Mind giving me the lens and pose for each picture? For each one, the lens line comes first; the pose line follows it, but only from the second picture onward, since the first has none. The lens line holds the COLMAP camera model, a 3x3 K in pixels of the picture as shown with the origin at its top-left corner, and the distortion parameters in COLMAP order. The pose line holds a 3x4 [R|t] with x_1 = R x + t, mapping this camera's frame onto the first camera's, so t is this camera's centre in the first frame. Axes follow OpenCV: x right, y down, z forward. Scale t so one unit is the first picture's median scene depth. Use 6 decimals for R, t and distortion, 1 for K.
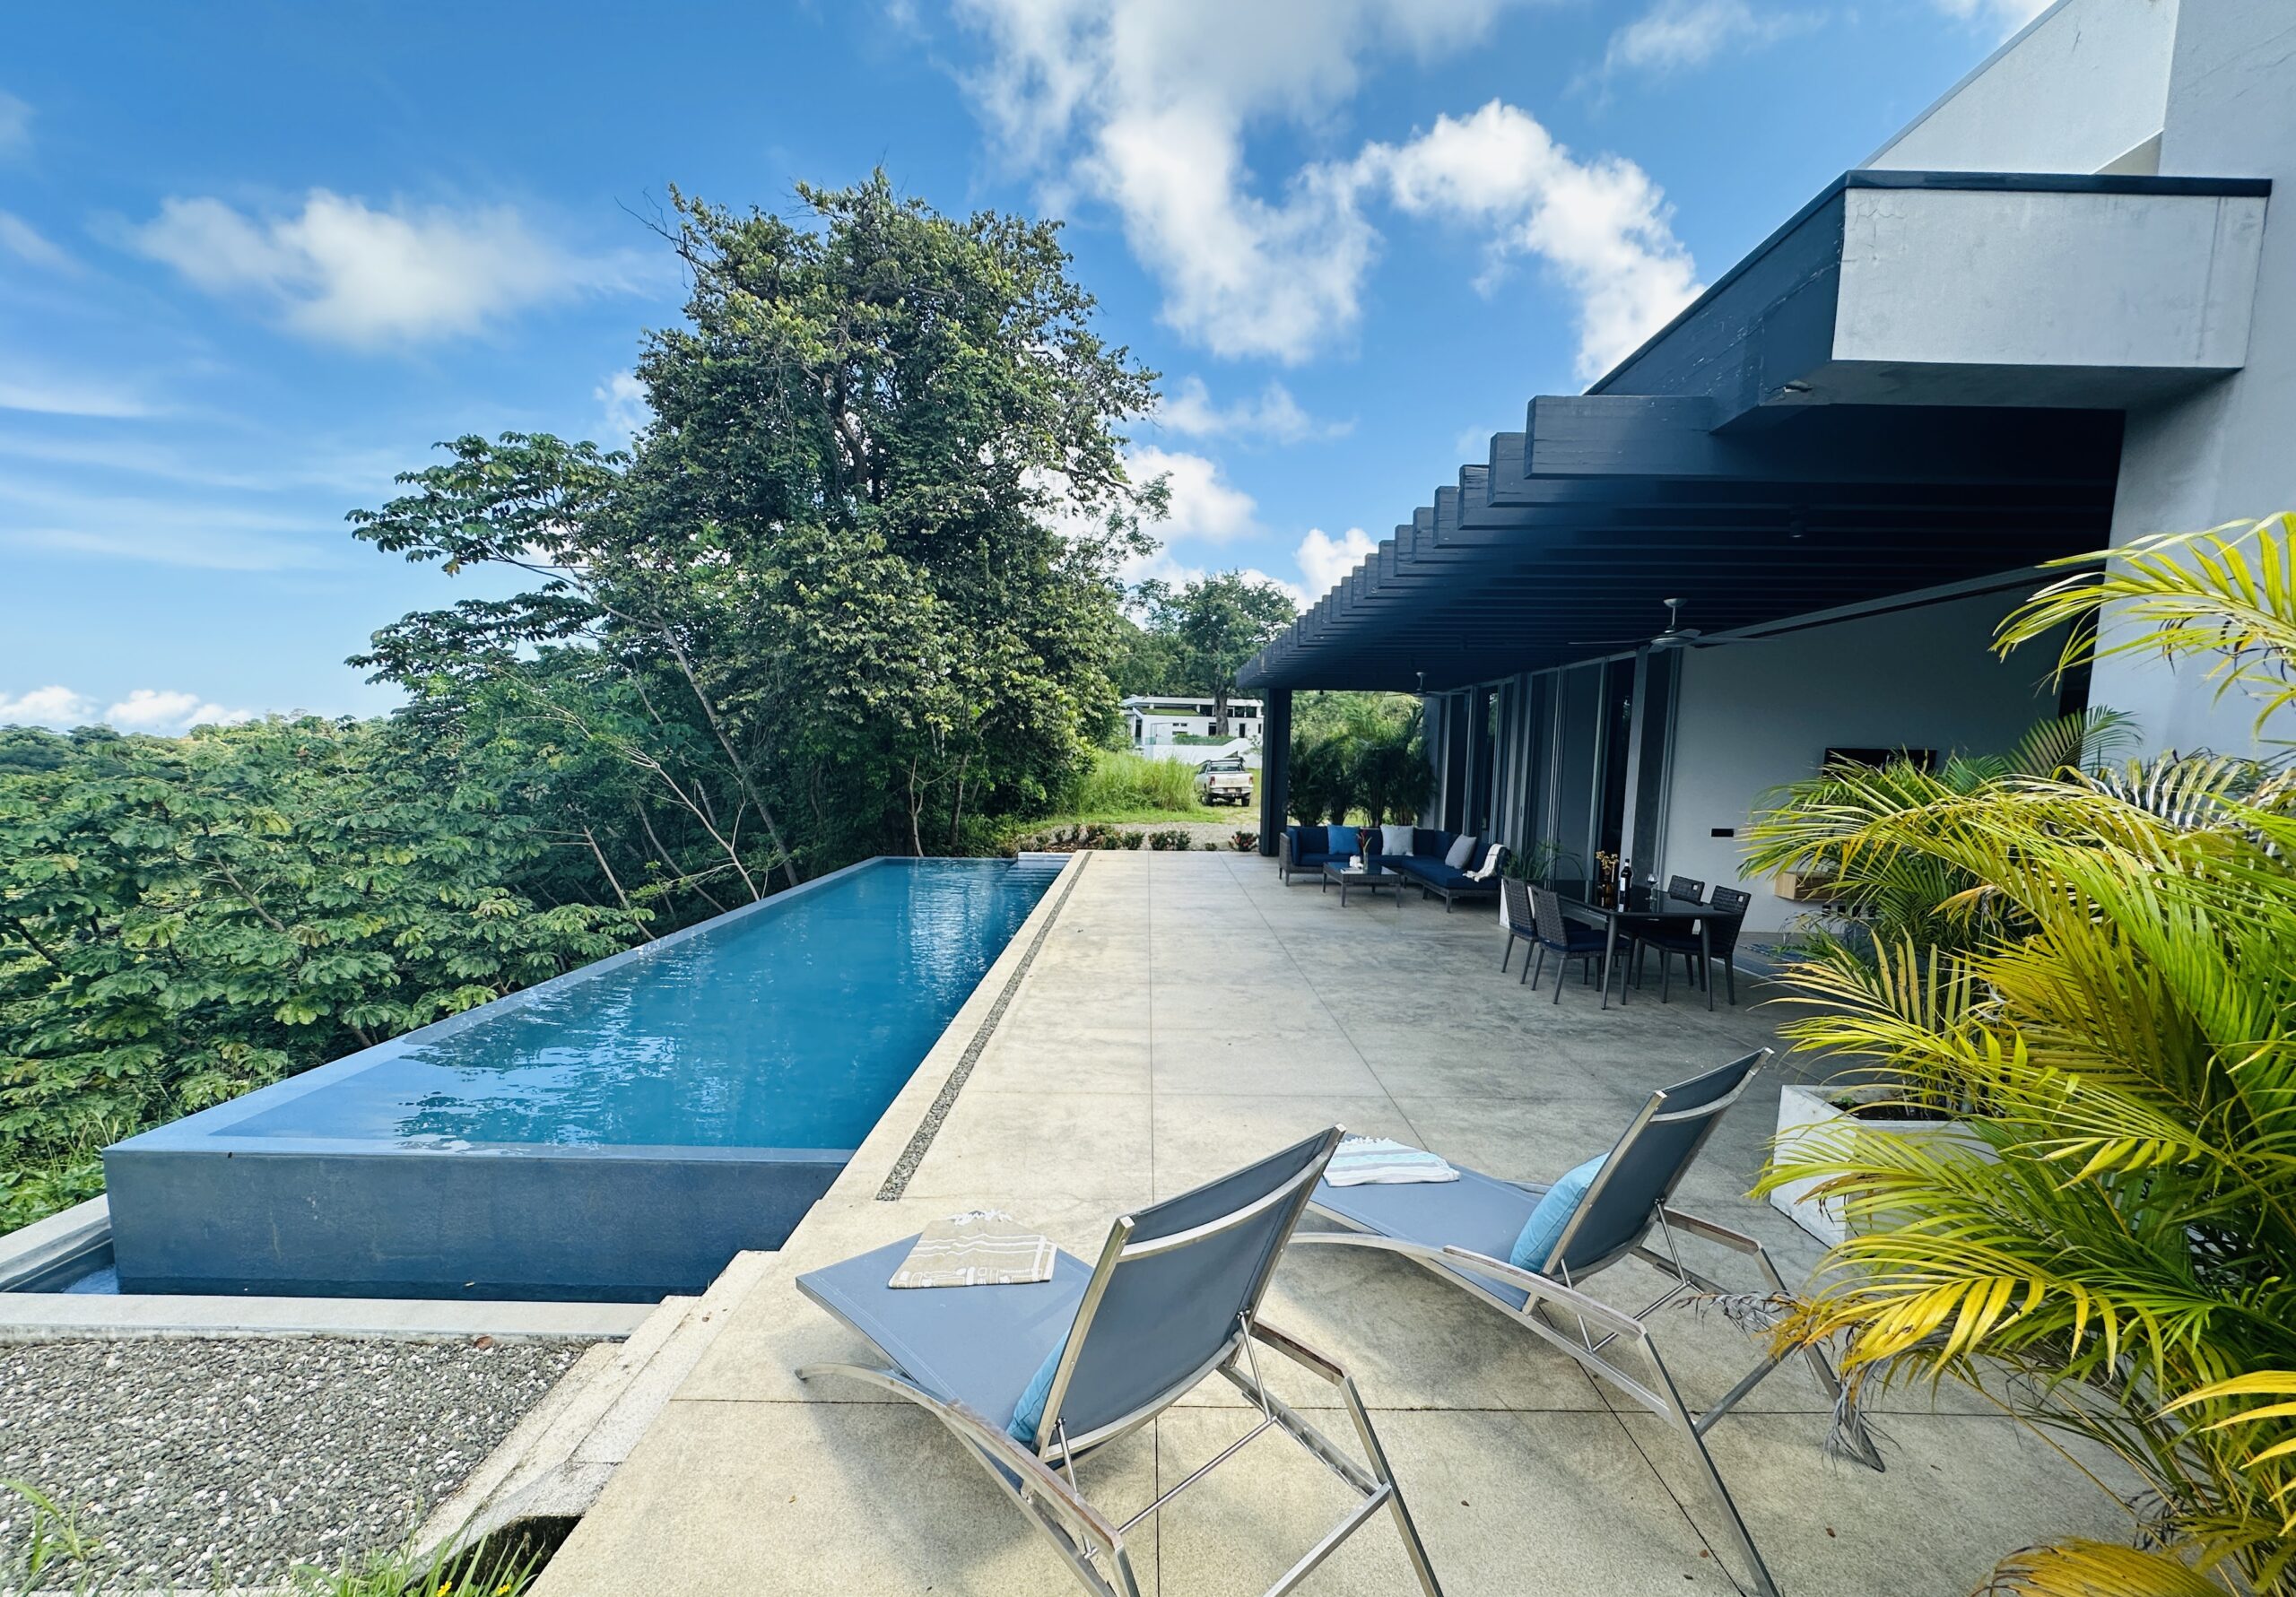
lens RADIAL K [[924.2, 0, 1160.6], [0, 924.2, 854.8], [0, 0, 1]] dist [-0.003212, 0.000049]
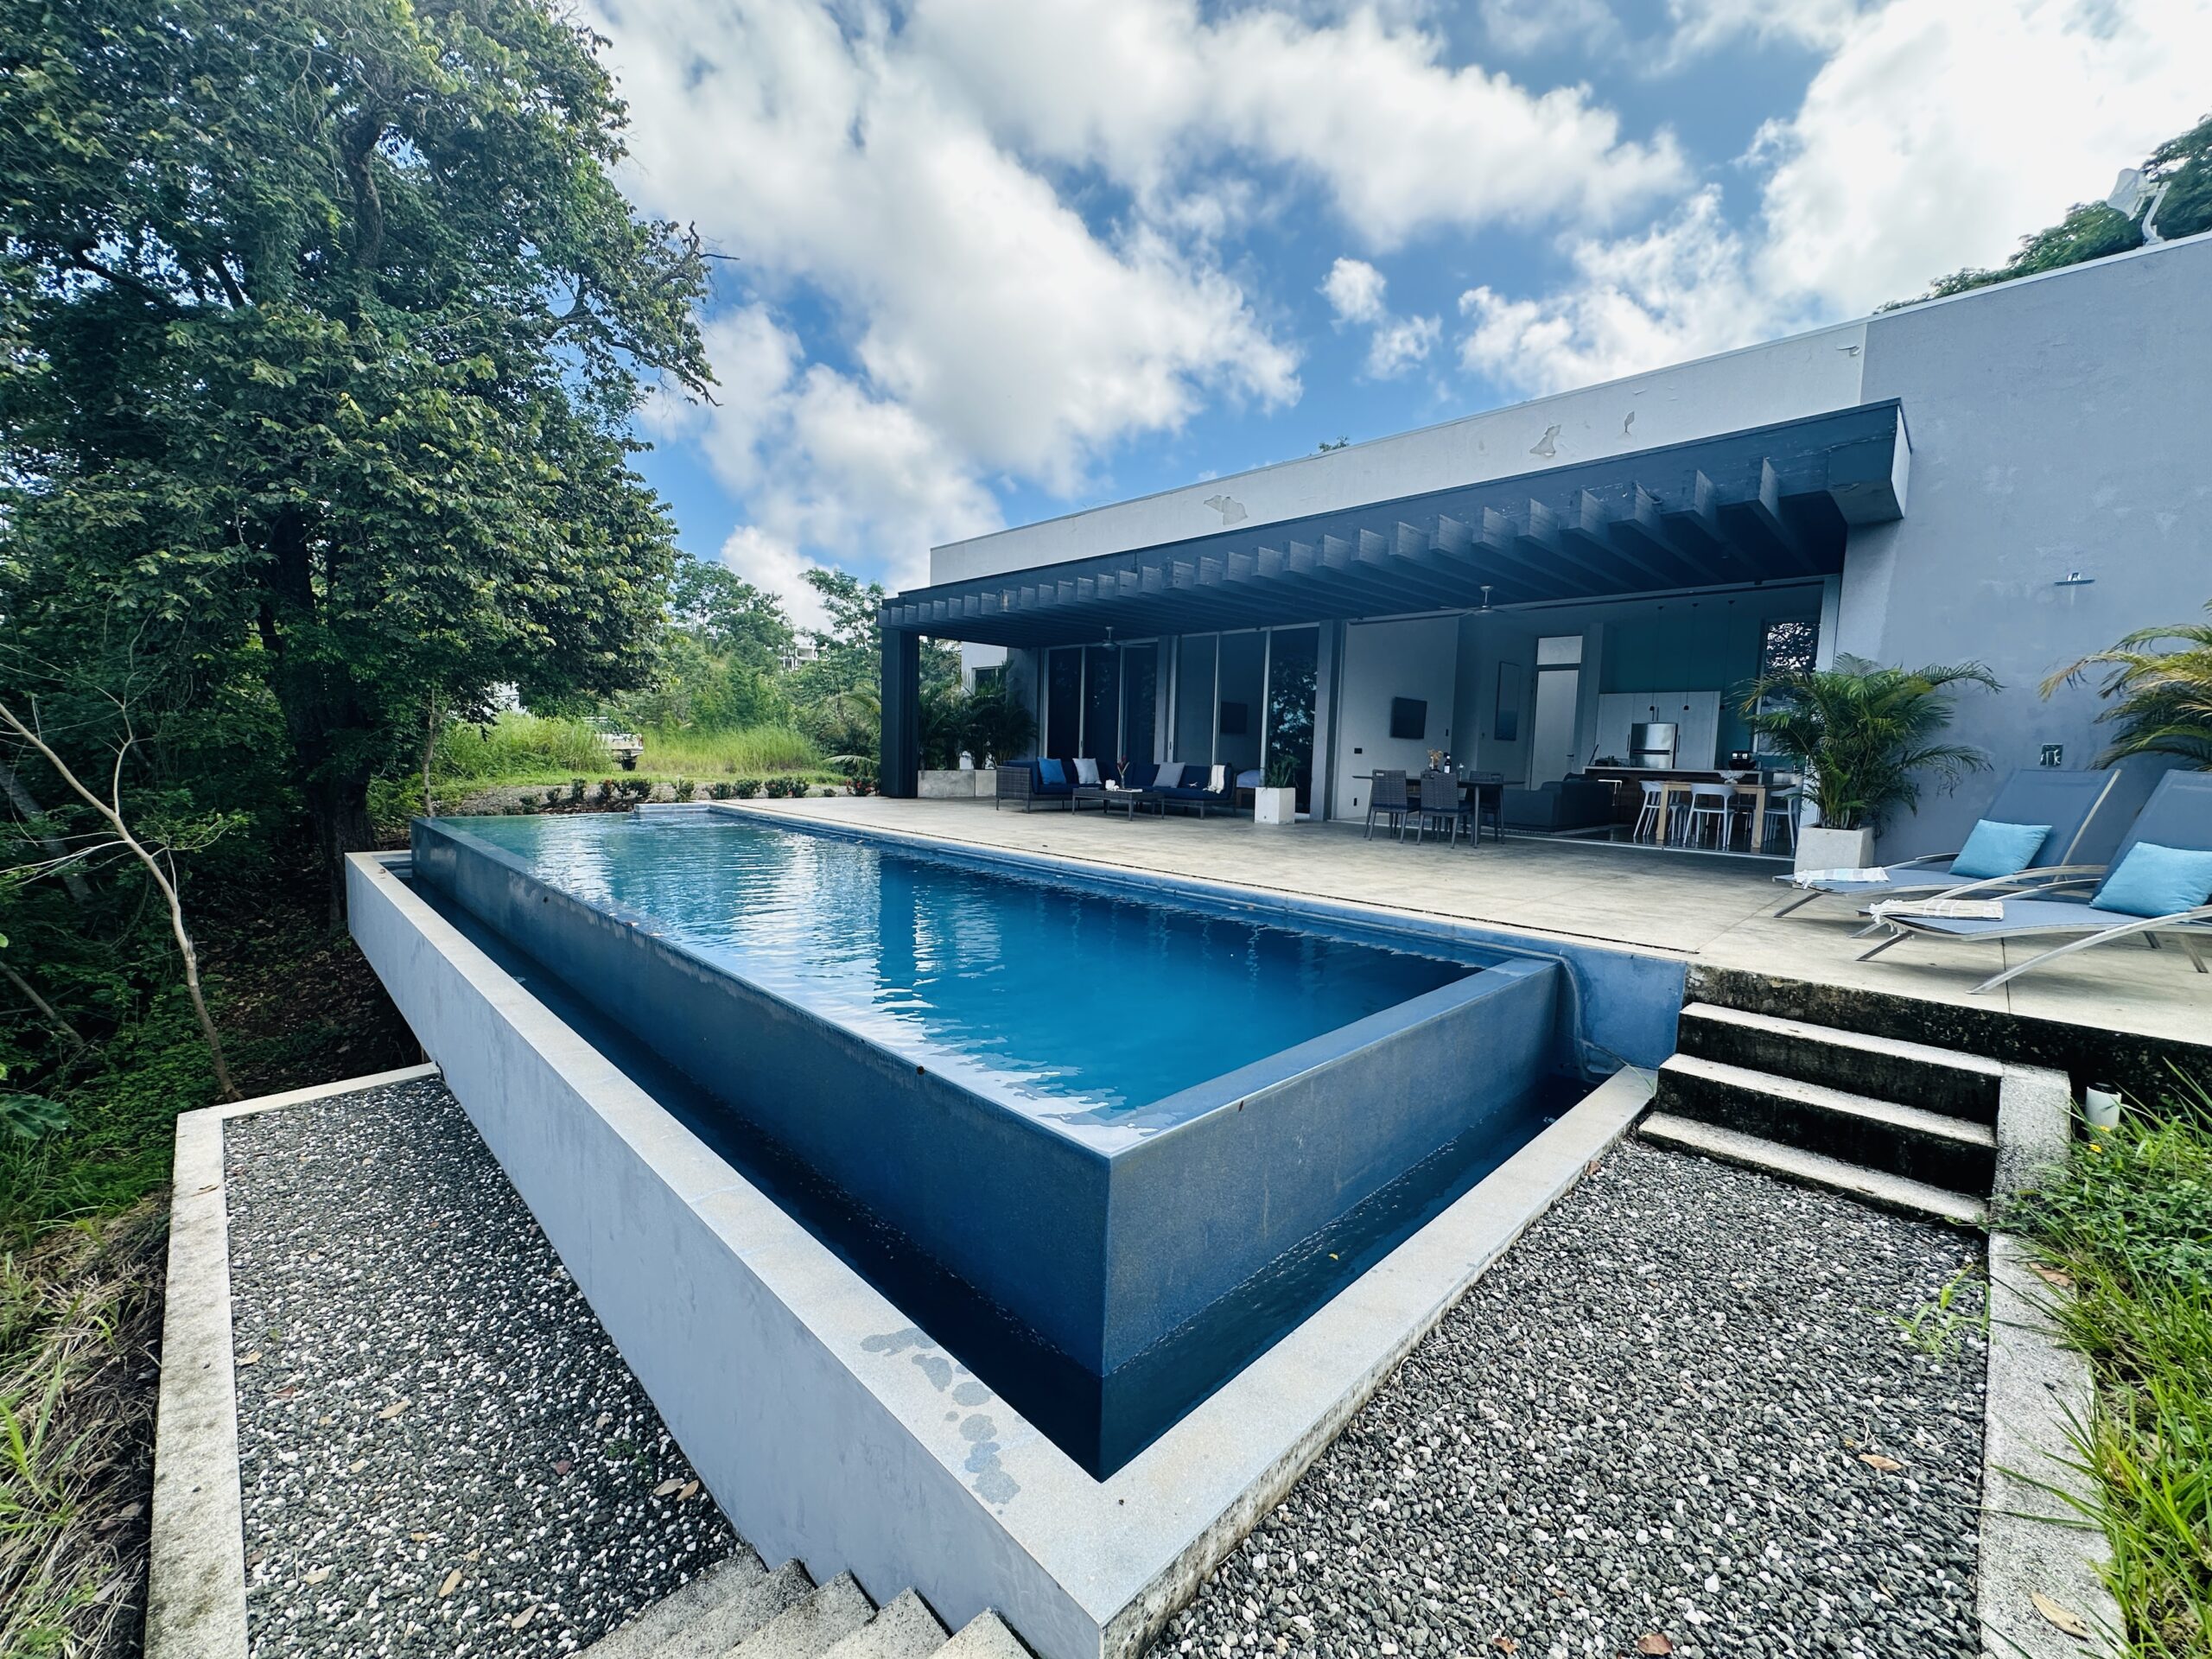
lens RADIAL K [[879.1, 0, 1103.3], [0, 879.1, 835.2], [0, 0, 1]] dist [-0.002230, 0.000375]
pose [[0.710971, -0.062914, 0.700401, -0.421325], [0.059735, 0.997793, 0.028991, 0.028485], [-0.700679, 0.021227, 0.713160, 0.165627]]
